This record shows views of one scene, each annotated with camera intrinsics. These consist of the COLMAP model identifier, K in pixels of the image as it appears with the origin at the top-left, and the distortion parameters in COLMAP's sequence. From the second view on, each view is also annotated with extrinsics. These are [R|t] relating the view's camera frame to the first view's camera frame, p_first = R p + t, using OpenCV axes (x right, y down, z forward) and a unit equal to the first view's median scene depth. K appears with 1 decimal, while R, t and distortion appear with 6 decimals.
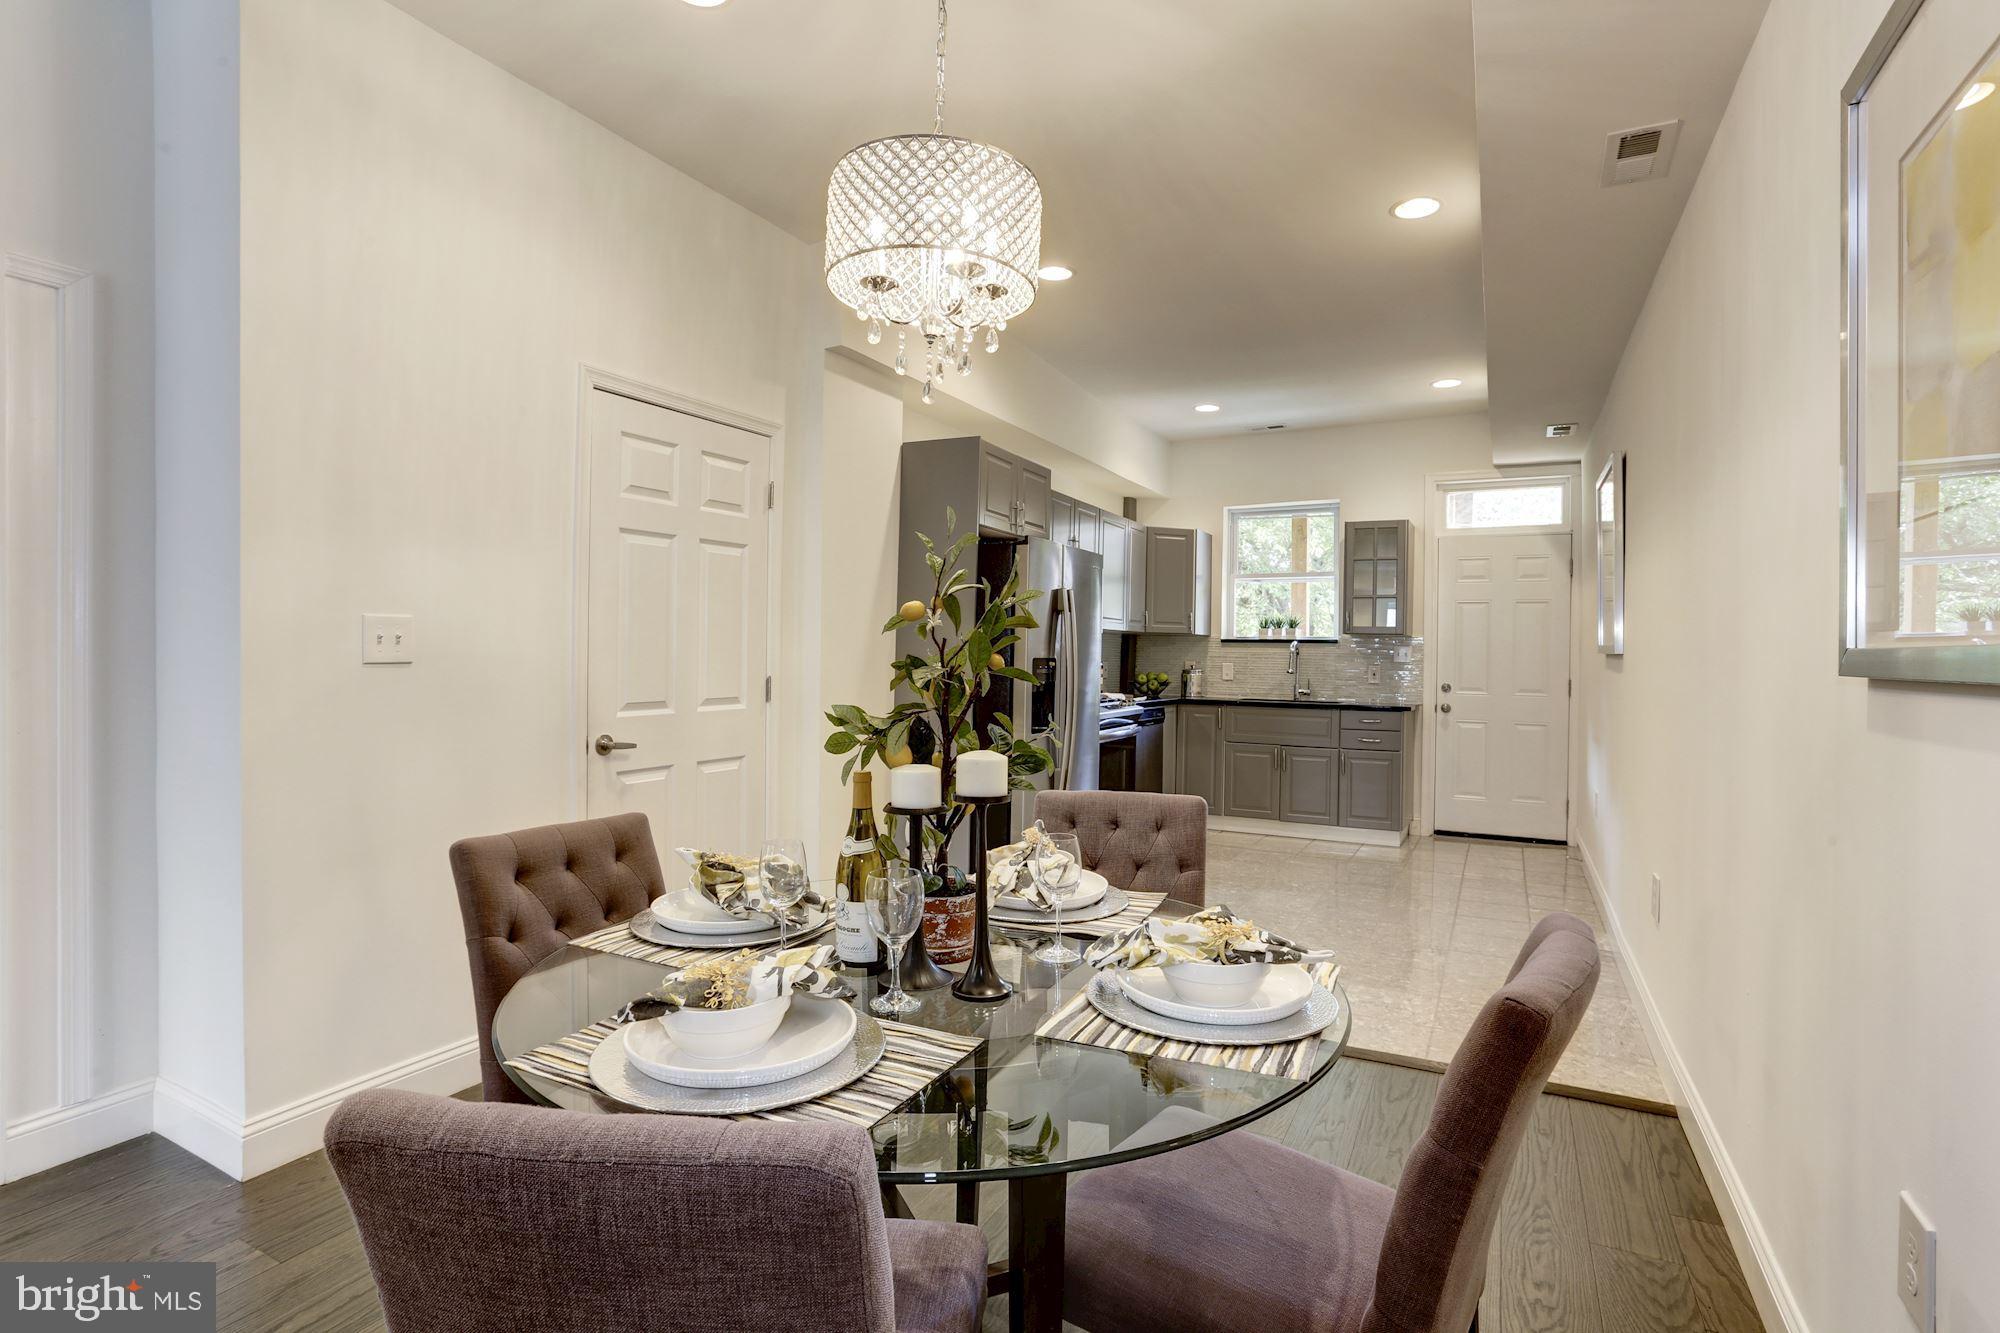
lens RADIAL K [[959.2, 0, 1010.2], [0, 959.2, 656.3], [0, 0, 1]] dist [-0.020131, 0.000739]
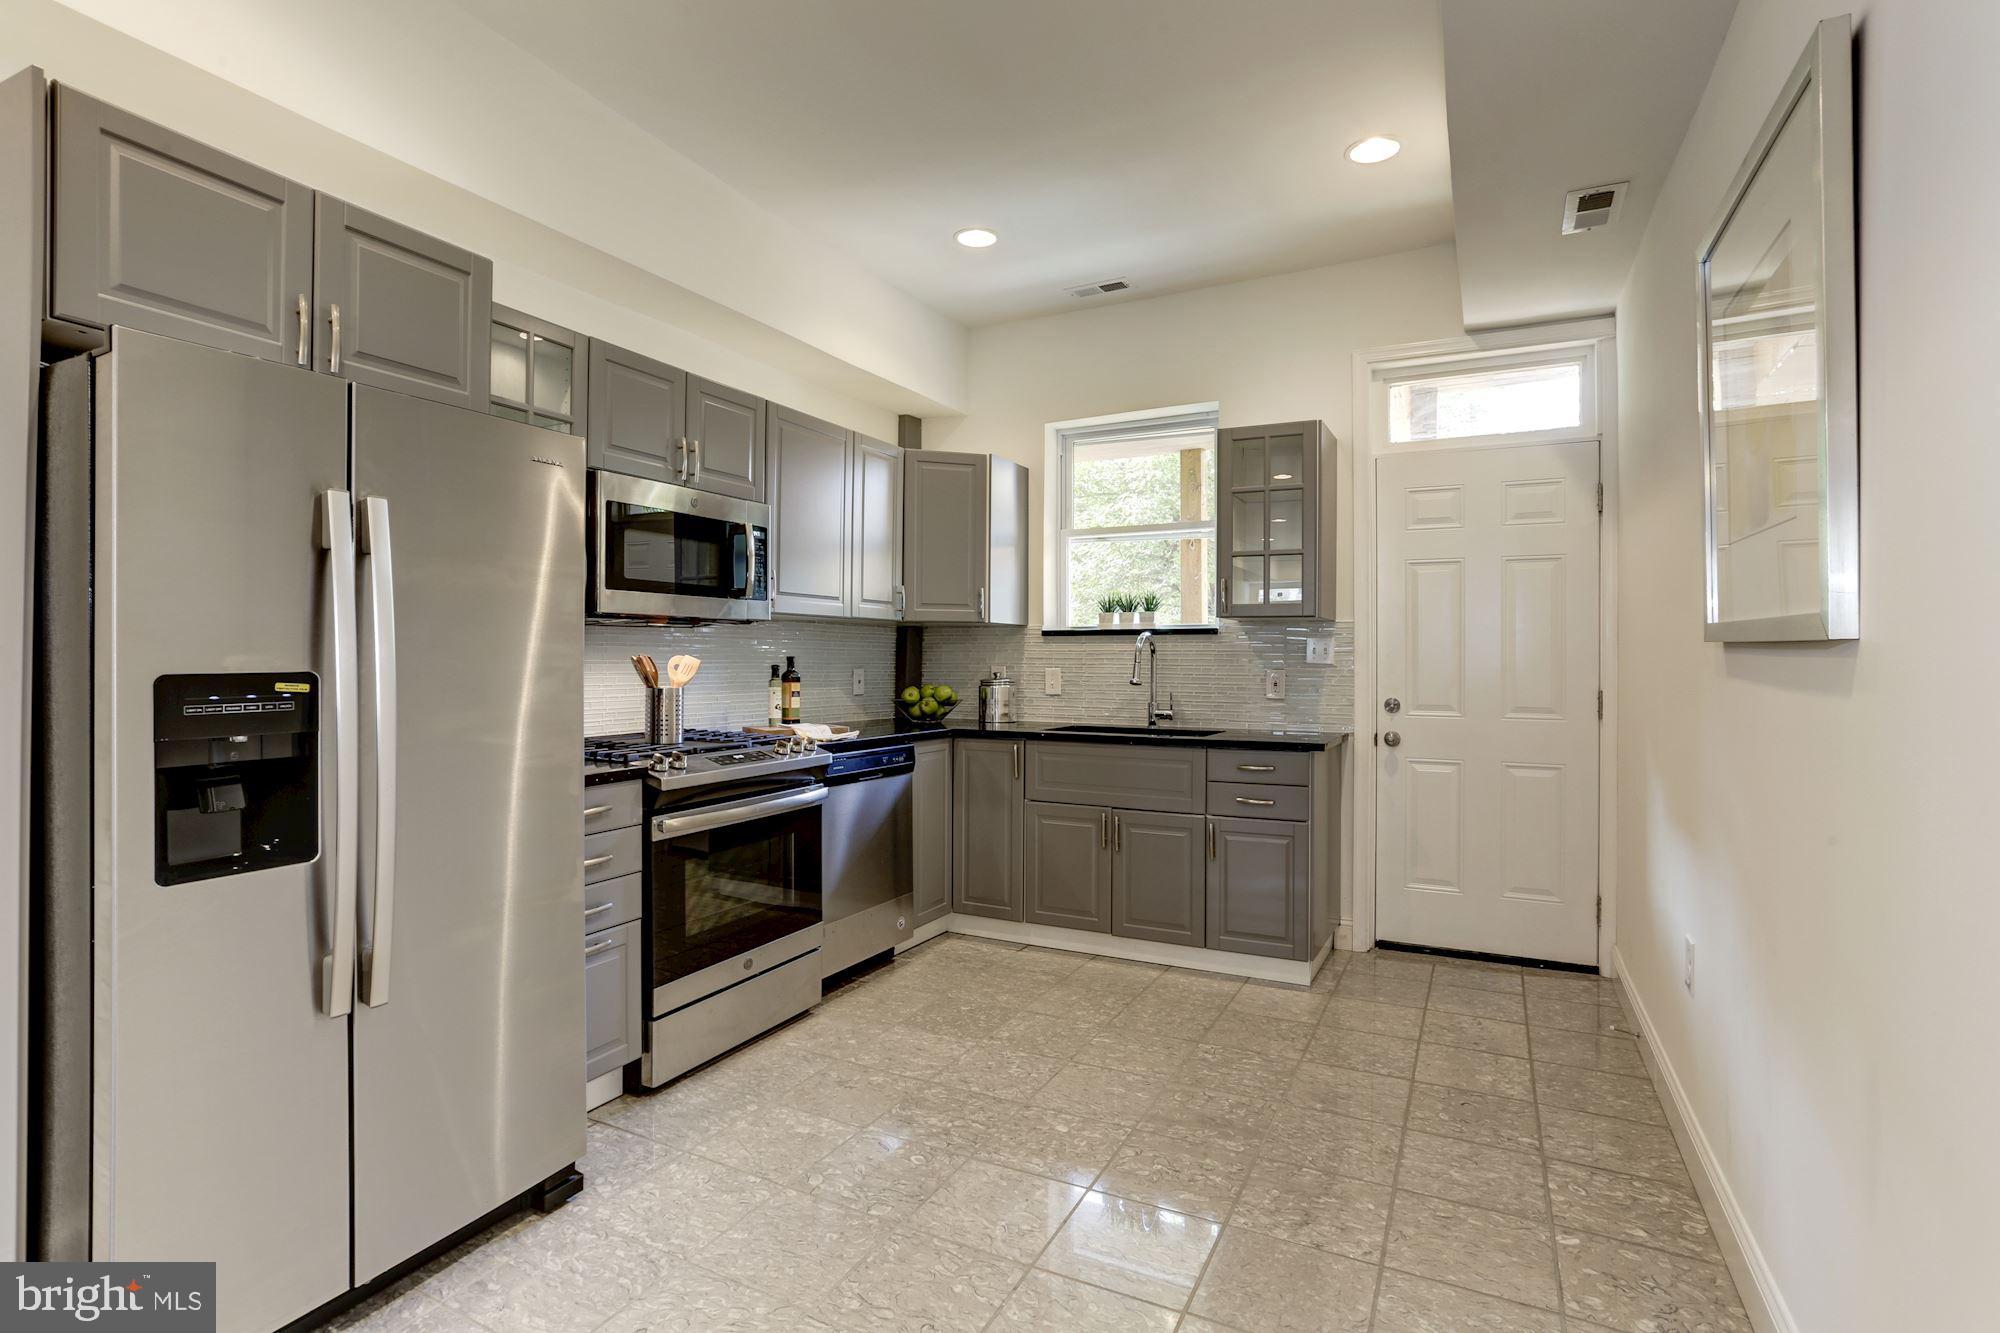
lens RADIAL K [[959.2, 0, 1002.6], [0, 959.2, 656.8], [0, 0, 1]] dist [-0.020131, 0.000739]
pose [[0.999812, -0.013807, 0.013591, 0.200659], [0.013822, 0.999904, -0.001040, -0.000383], [-0.013576, 0.001228, 0.999907, 0.395699]]
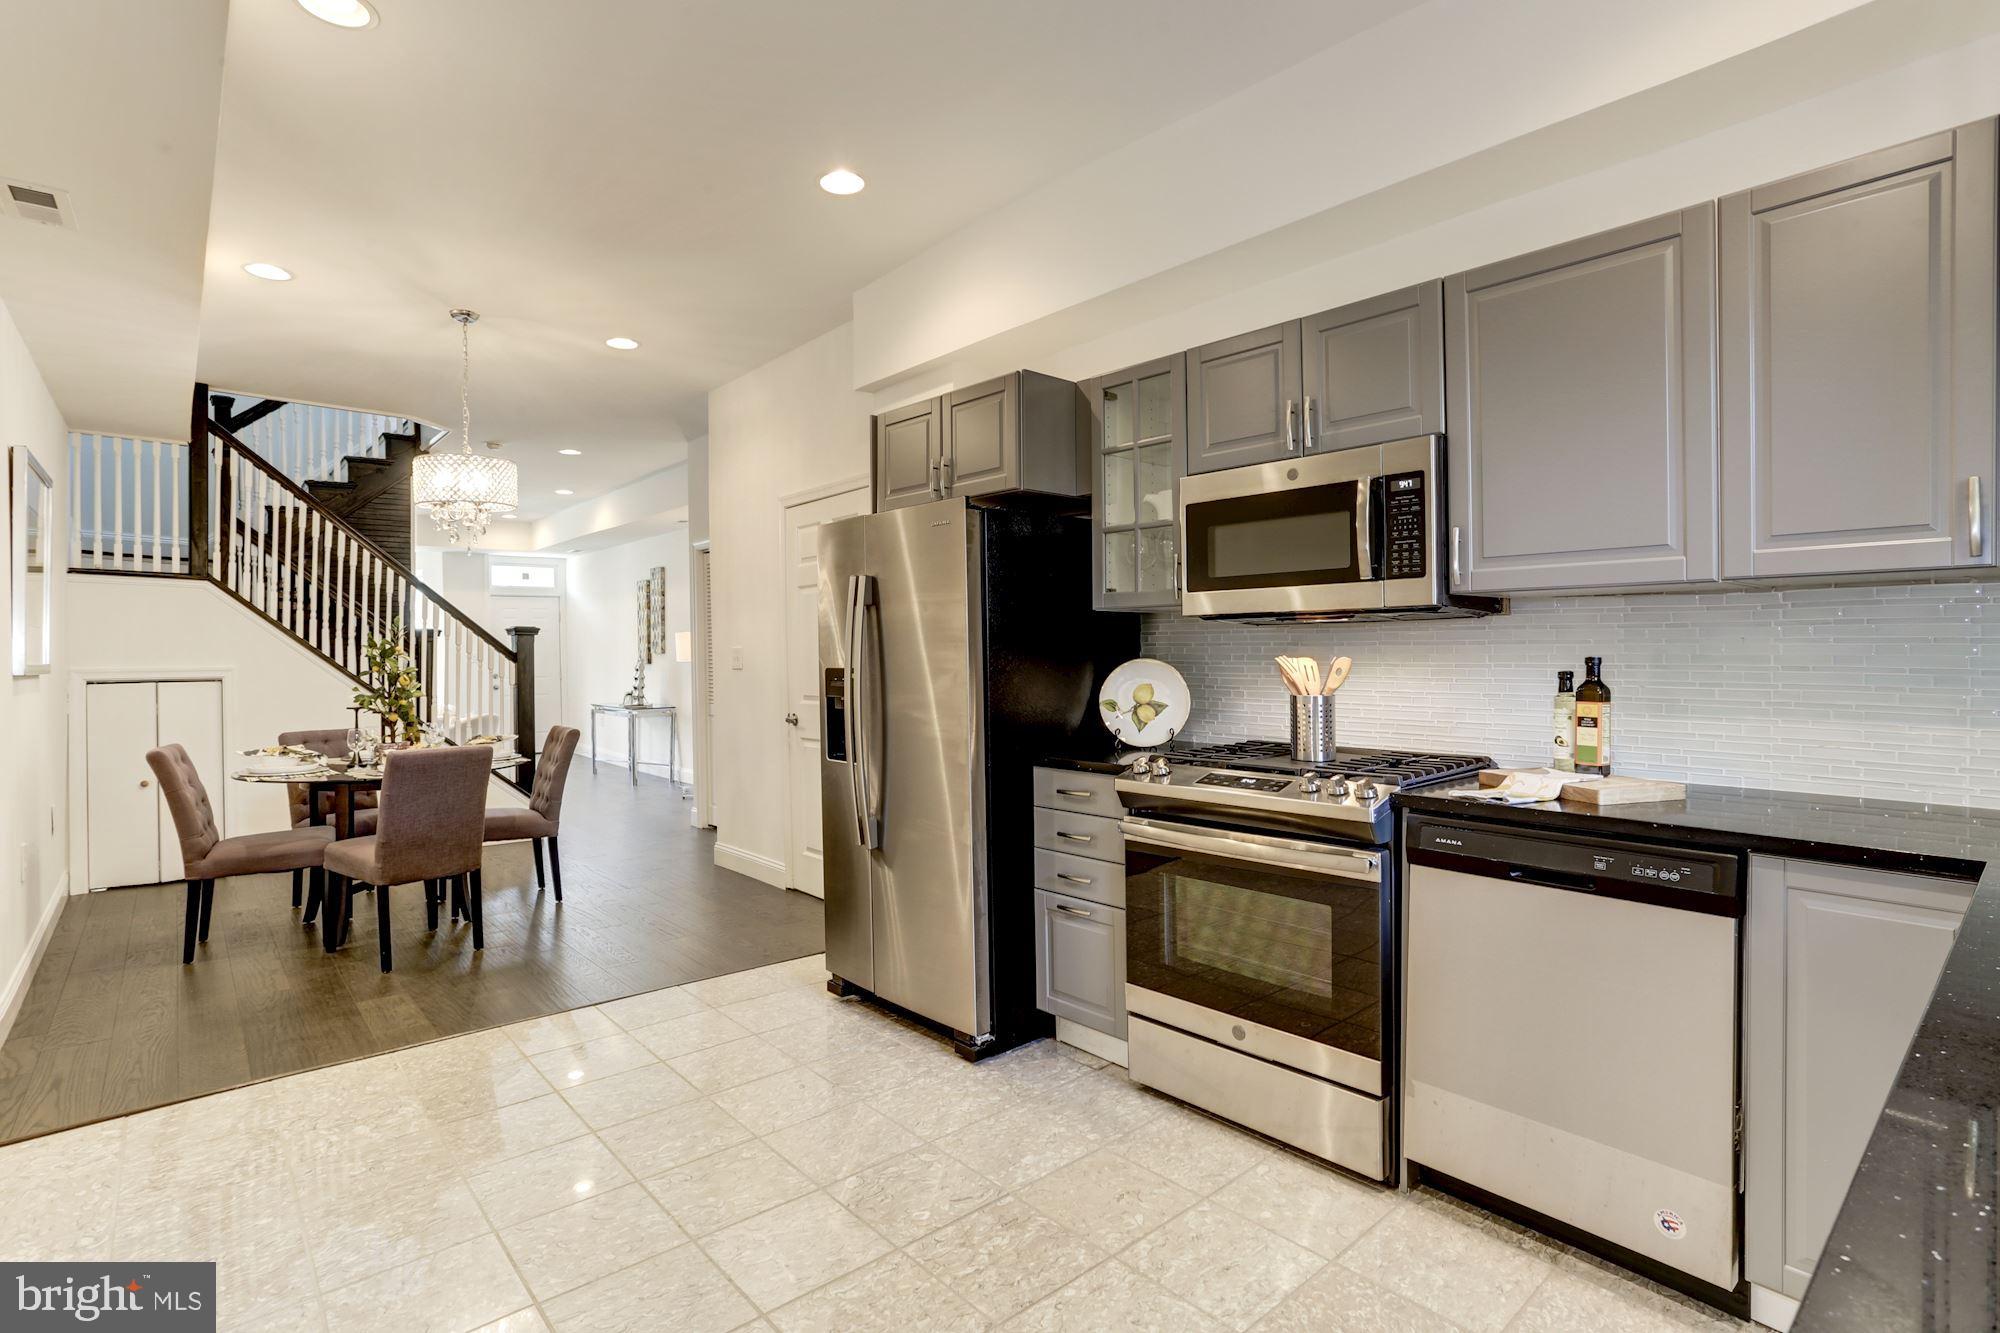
lens RADIAL K [[959.2, 0, 1010.5], [0, 959.2, 669.8], [0, 0, 1]] dist [-0.020131, 0.000739]
pose [[-0.350680, -0.009343, -0.936449, 0.454326], [-0.006066, 0.999952, -0.007705, 0.005092], [0.936476, 0.002978, -0.350720, 0.877034]]
